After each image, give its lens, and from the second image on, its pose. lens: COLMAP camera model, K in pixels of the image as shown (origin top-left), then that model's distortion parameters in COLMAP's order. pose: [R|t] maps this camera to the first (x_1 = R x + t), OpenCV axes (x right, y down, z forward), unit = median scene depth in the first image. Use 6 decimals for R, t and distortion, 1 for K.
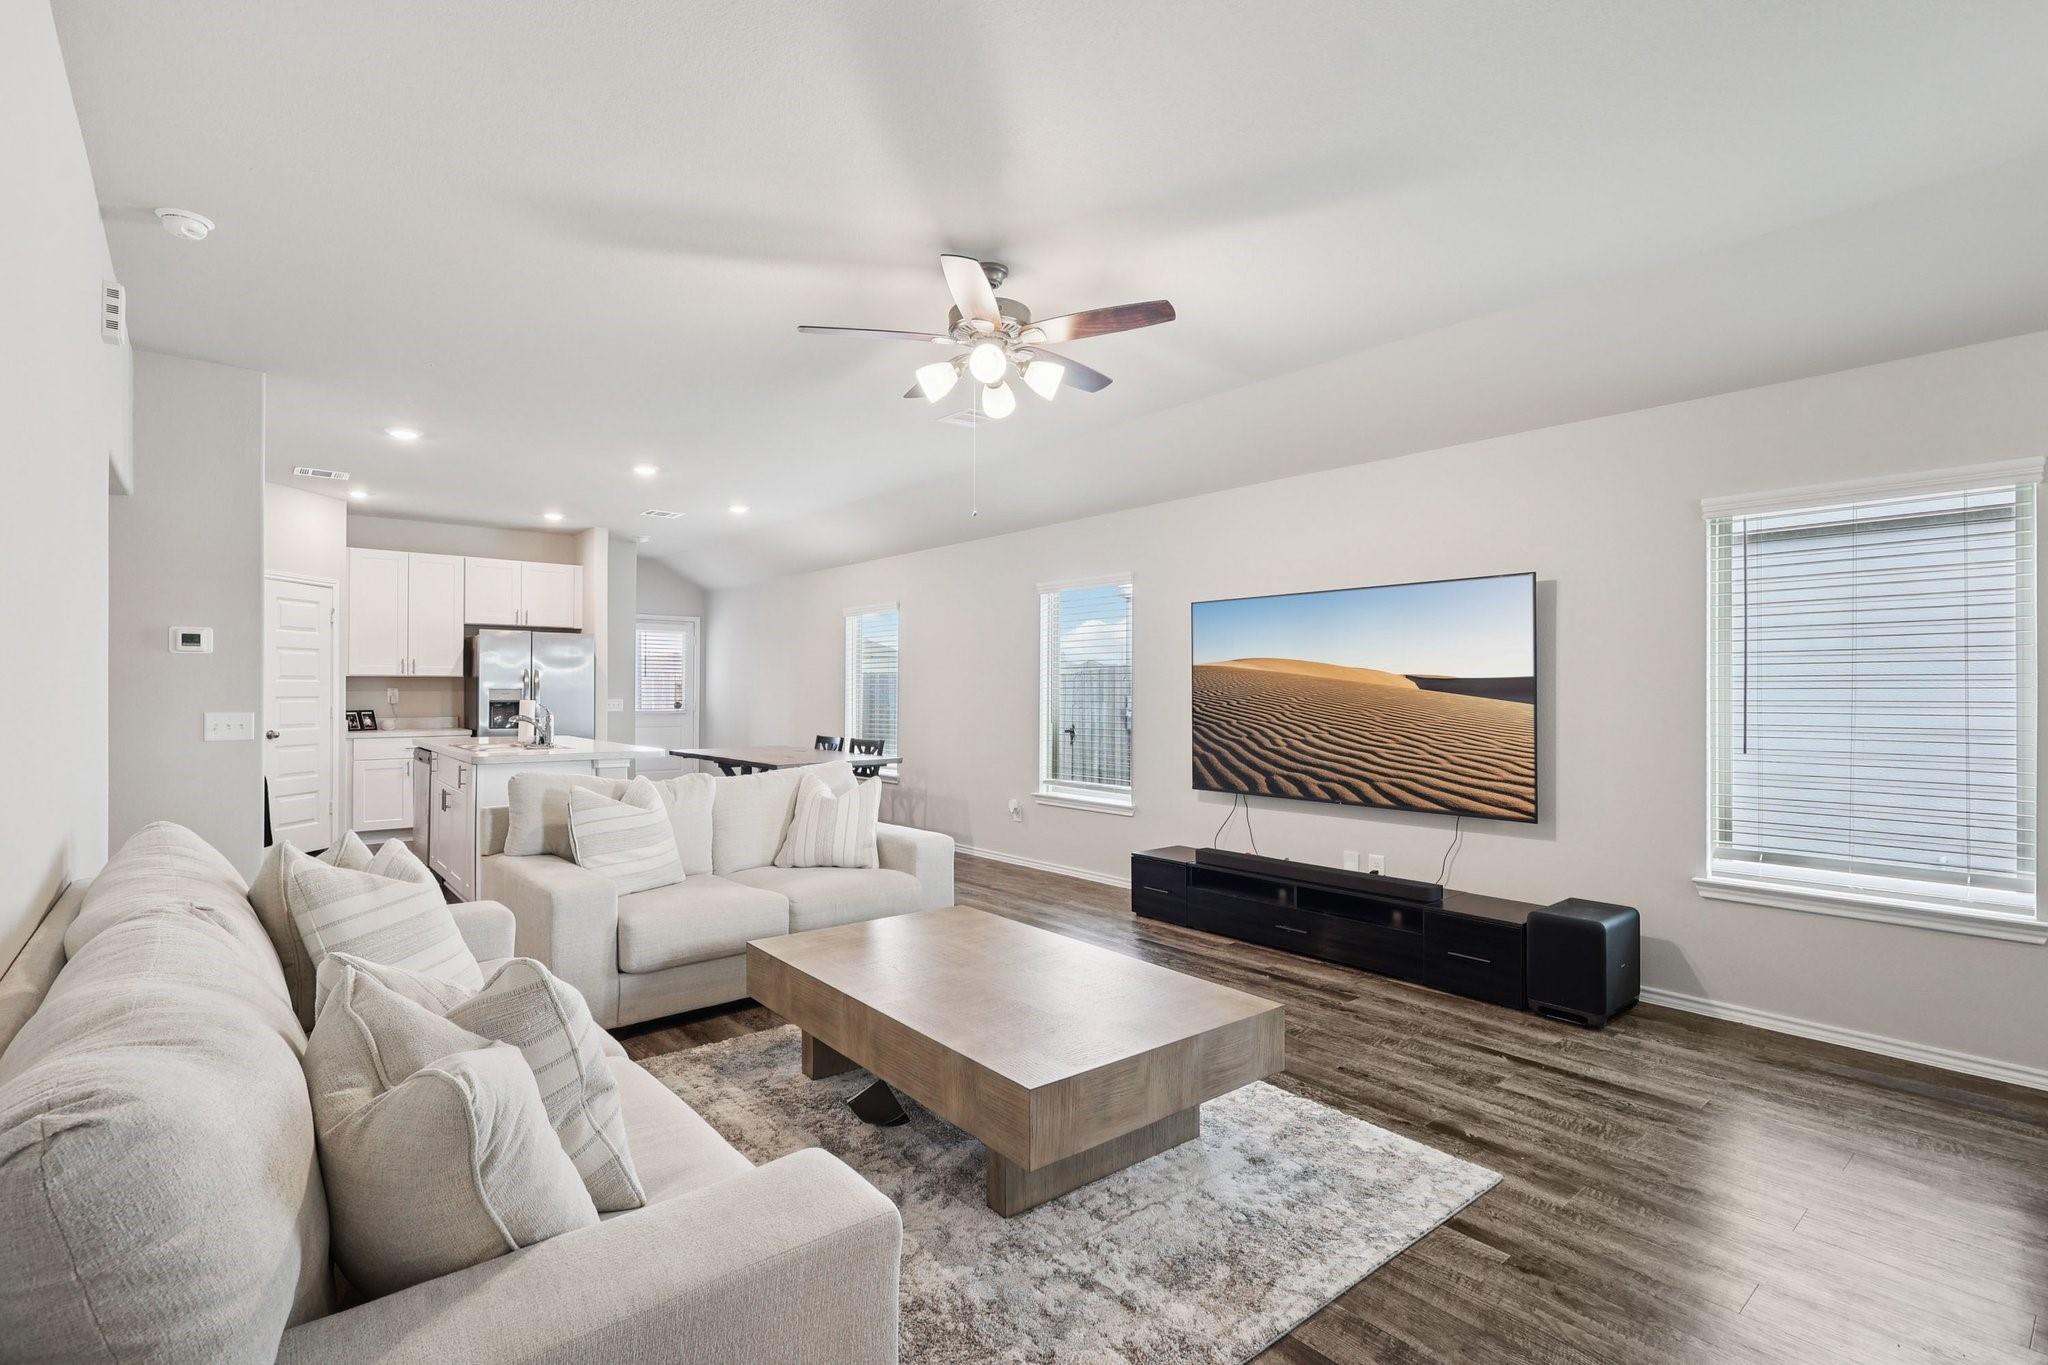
lens RADIAL K [[954.3, 0, 1024.0], [0, 954.3, 682.5], [0, 0, 1]] dist [-0.004154, -0.000338]
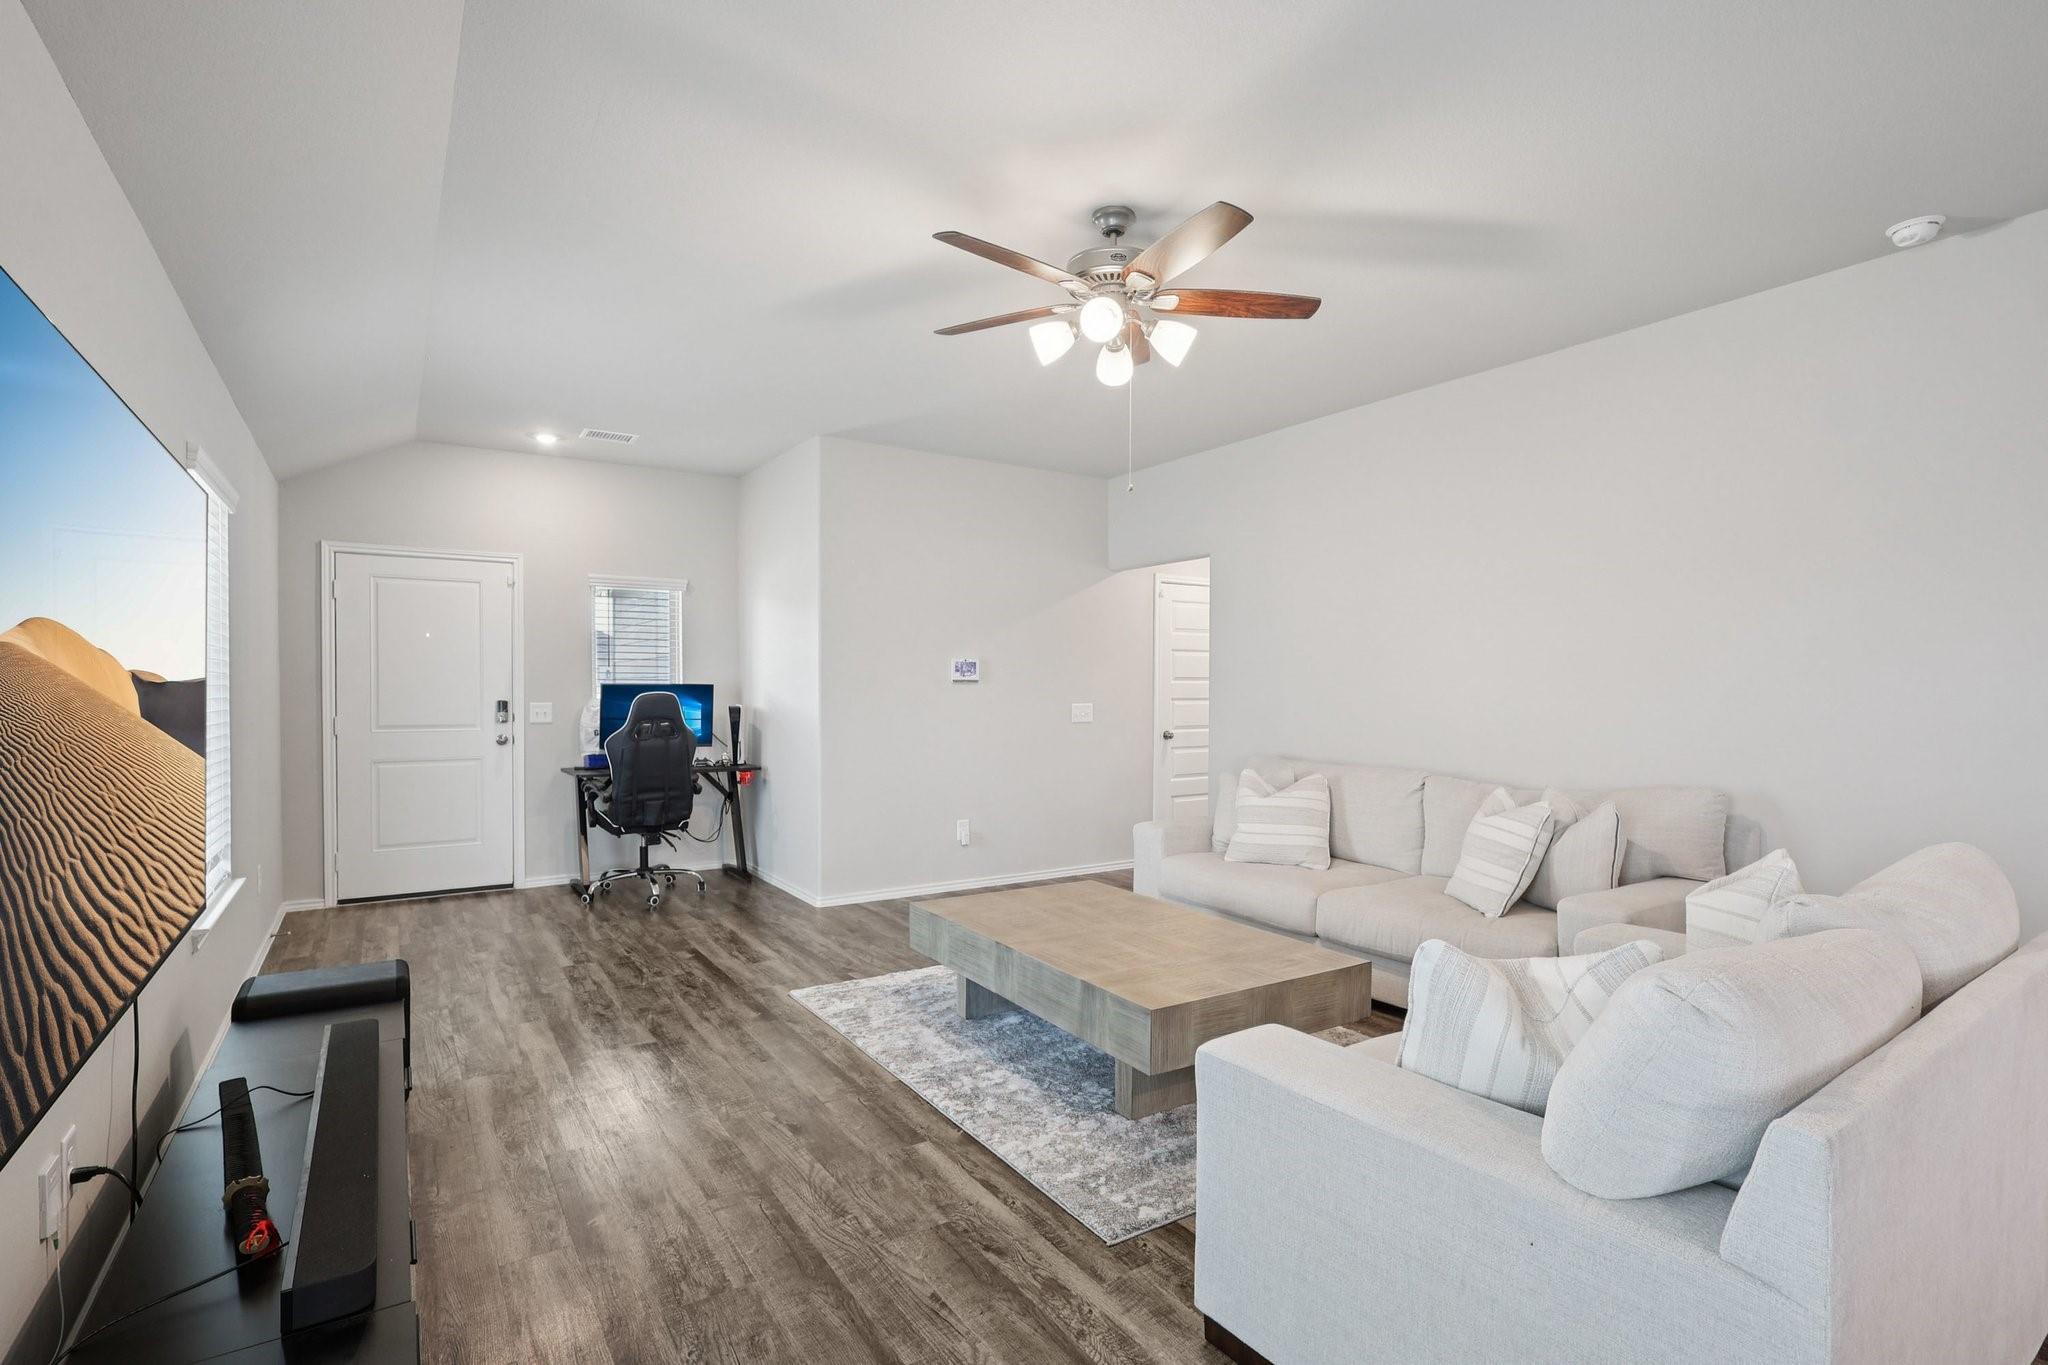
lens RADIAL K [[983.4, 0, 1024.3], [0, 983.4, 694.1], [0, 0, 1]] dist [-0.000109, 0.000029]
pose [[-0.992053, -0.004238, 0.125747, -0.071500], [-0.004402, 0.999990, -0.001028, 0.011345], [-0.125742, -0.001574, -0.992062, 1.897897]]
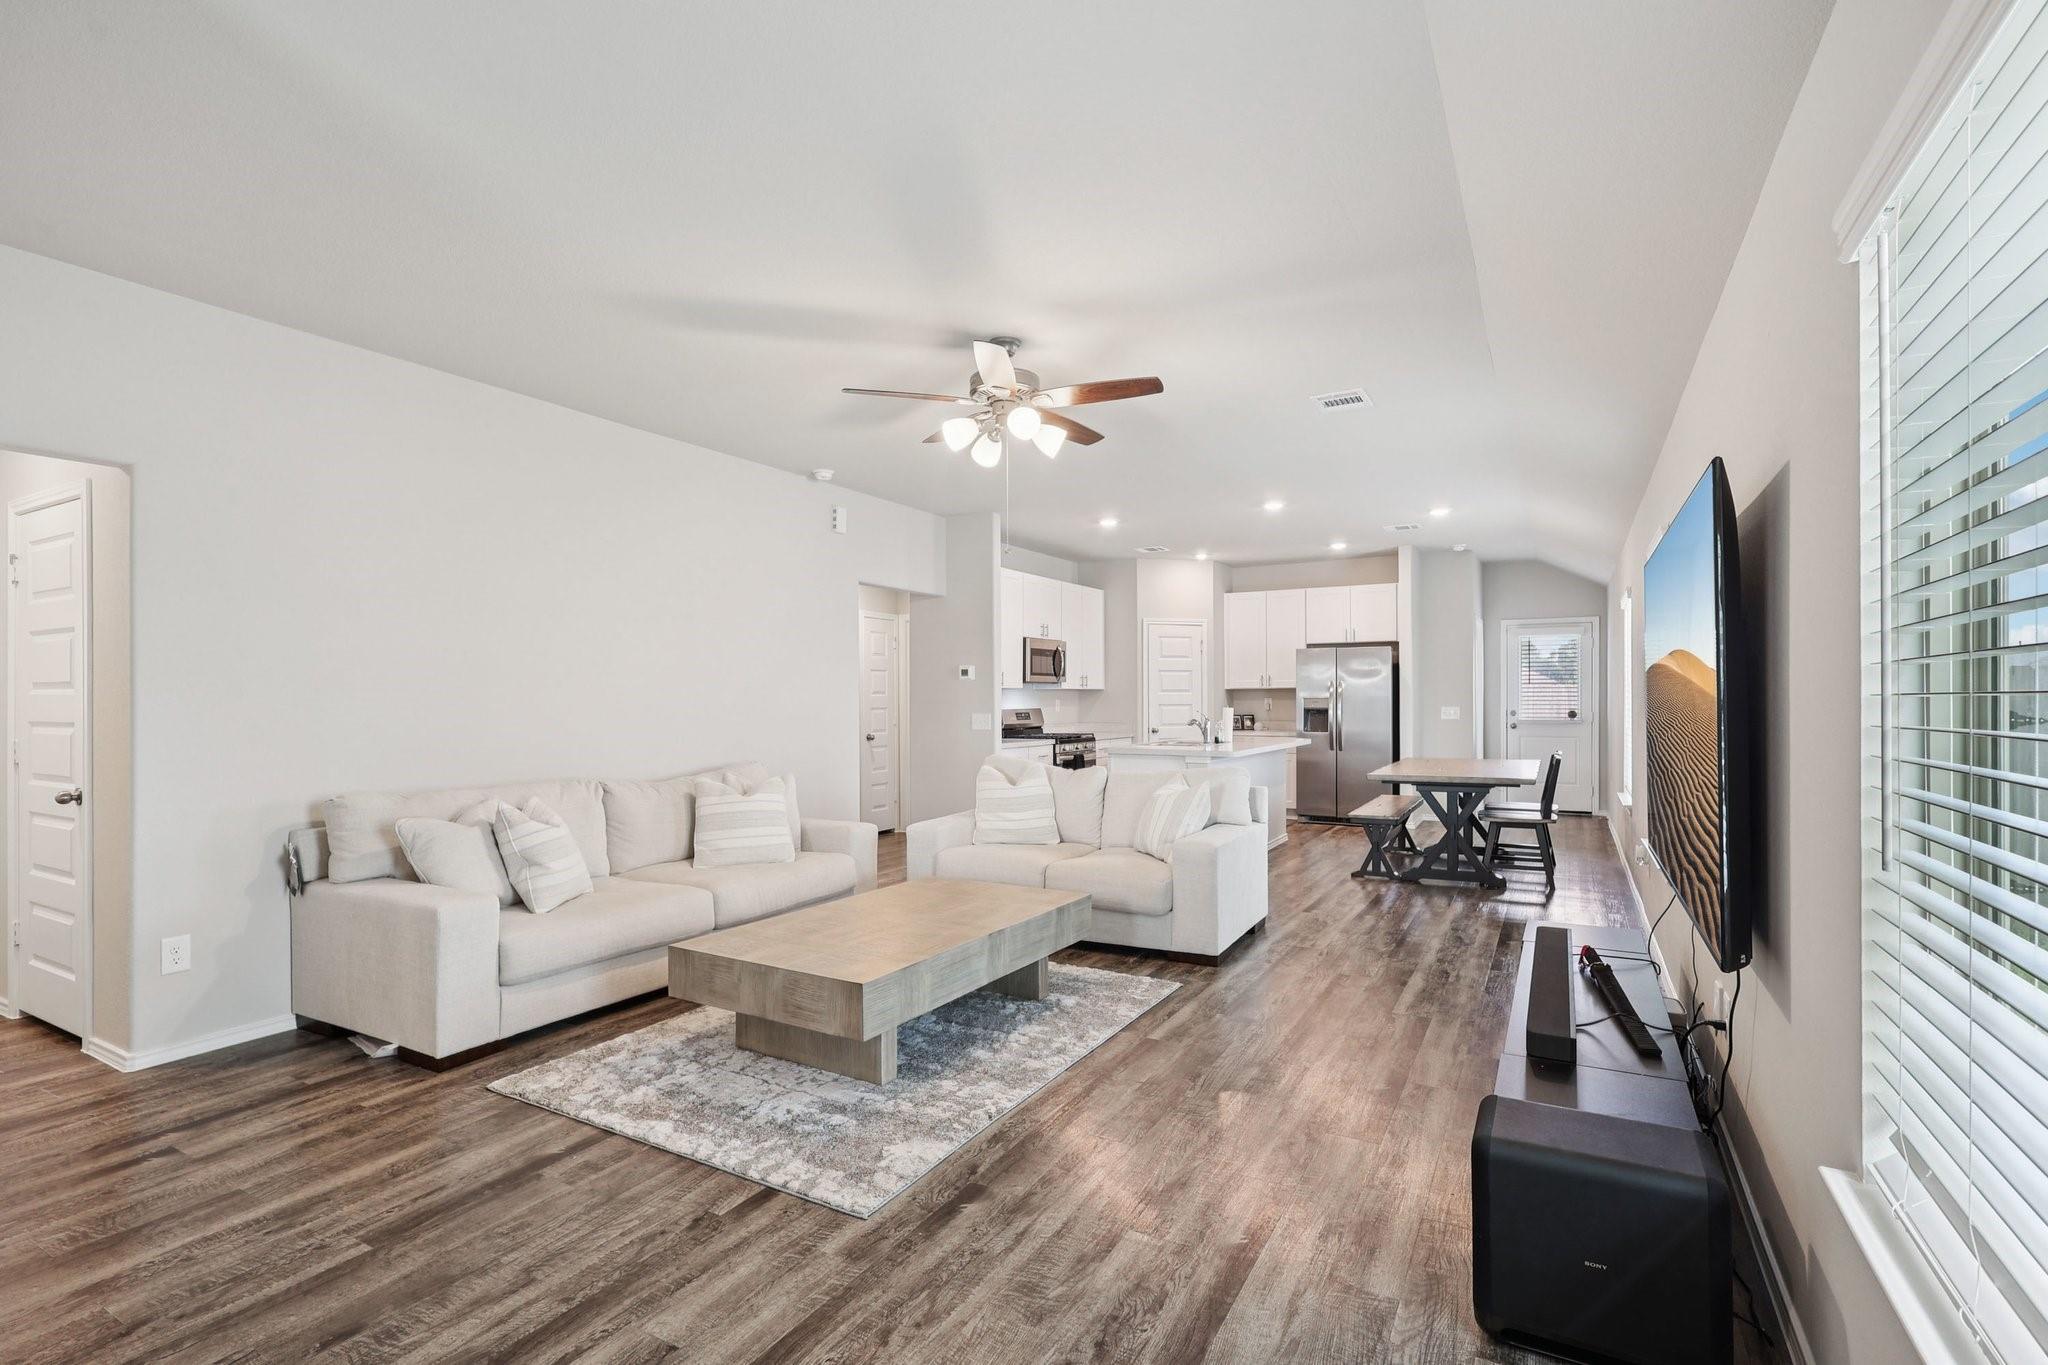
lens RADIAL K [[963.0, 0, 1022.0], [0, 963.0, 693.8], [0, 0, 1]] dist [-0.000449, 0.000120]
pose [[0.346341, -0.007751, -0.938077, 1.068232], [0.012667, 0.999913, -0.003586, 0.002681], [0.938023, -0.010641, 0.346409, 0.600101]]
